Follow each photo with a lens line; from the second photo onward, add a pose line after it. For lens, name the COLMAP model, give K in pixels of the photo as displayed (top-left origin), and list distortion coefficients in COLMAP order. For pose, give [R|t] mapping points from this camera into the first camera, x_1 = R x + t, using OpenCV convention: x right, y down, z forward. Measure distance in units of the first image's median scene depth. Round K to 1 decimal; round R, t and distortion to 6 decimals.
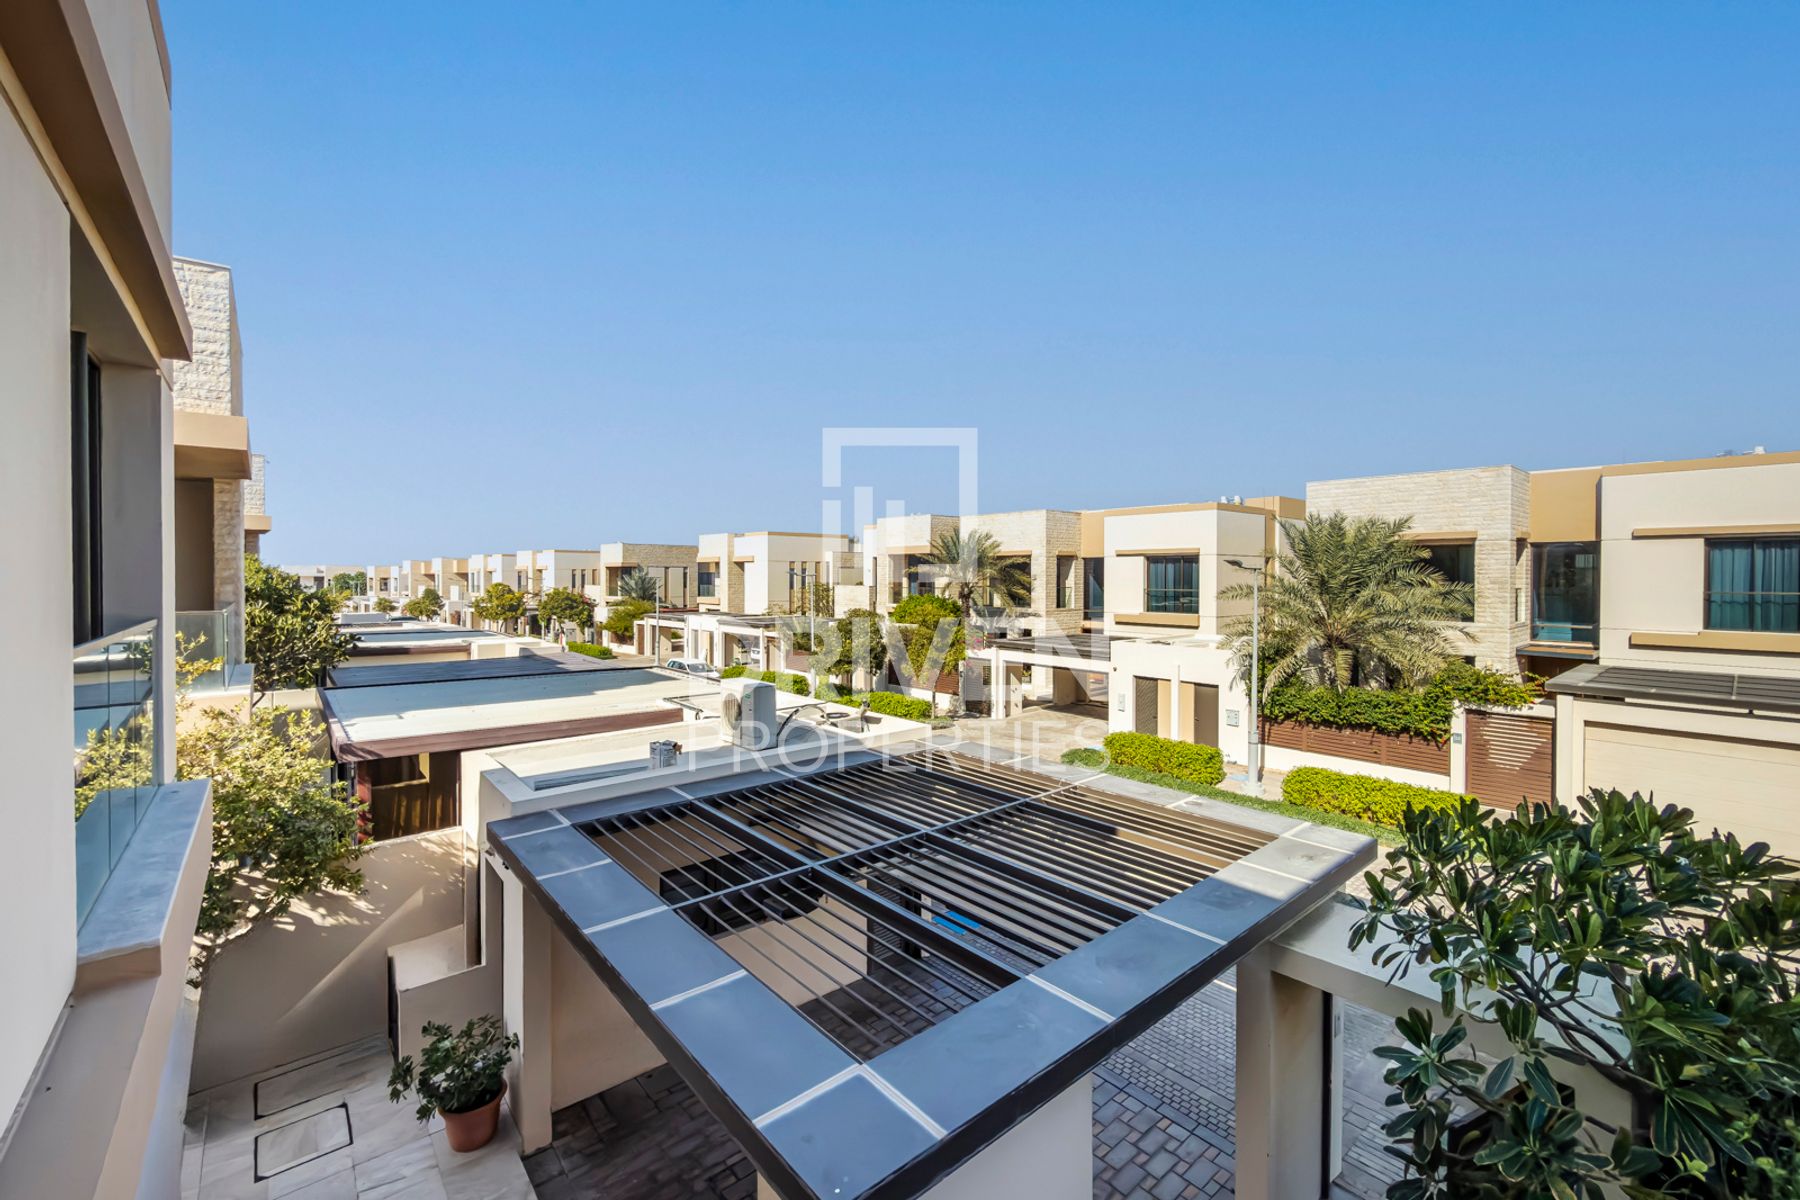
lens RADIAL K [[735.4, 0, 895.1], [0, 735.4, 588.5], [0, 0, 1]] dist [0.000474, 0.000072]
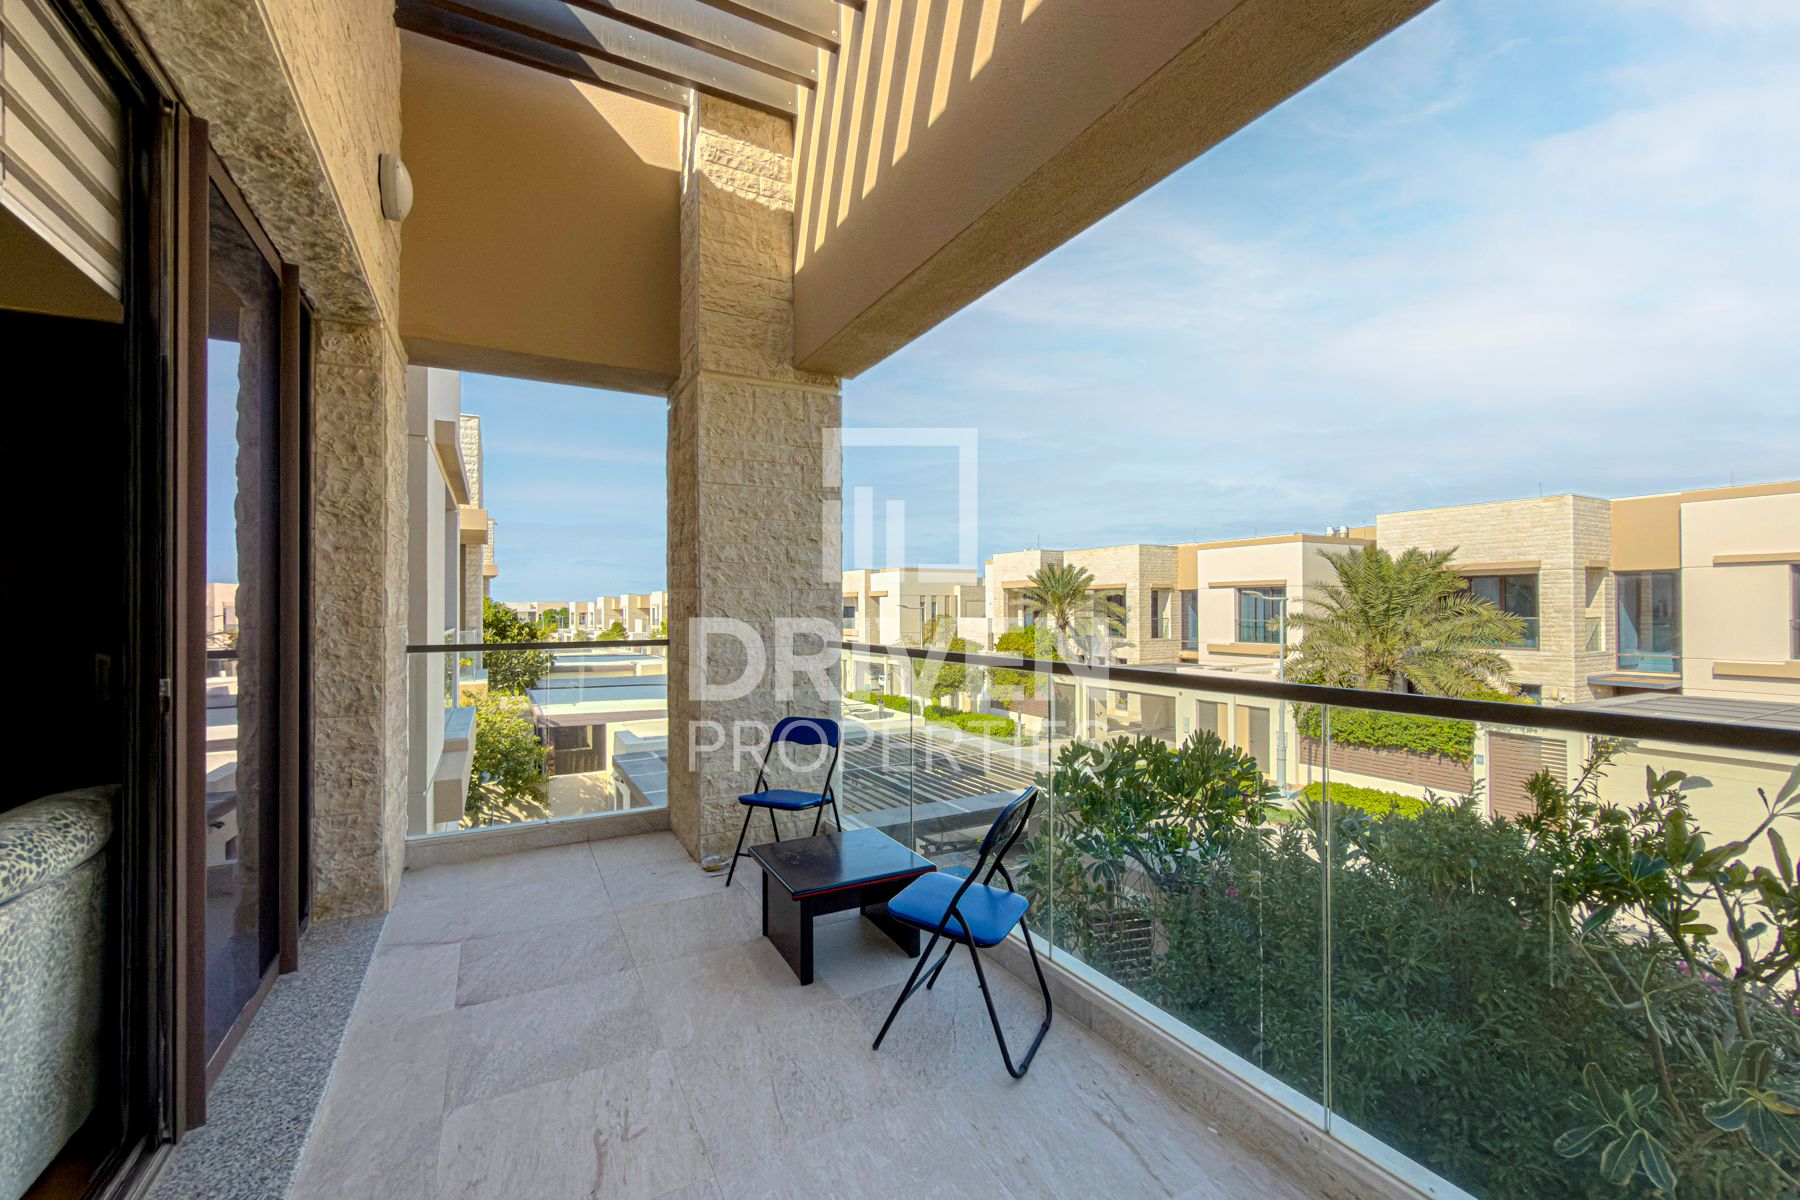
lens RADIAL K [[735.4, 0, 902.4], [0, 735.4, 606.7], [0, 0, 1]] dist [0.000474, 0.000072]
pose [[0.980330, -0.005656, -0.197283, 0.130042], [0.001631, 0.999787, -0.020555, 0.004725], [0.197358, 0.019828, 0.980131, -0.157814]]
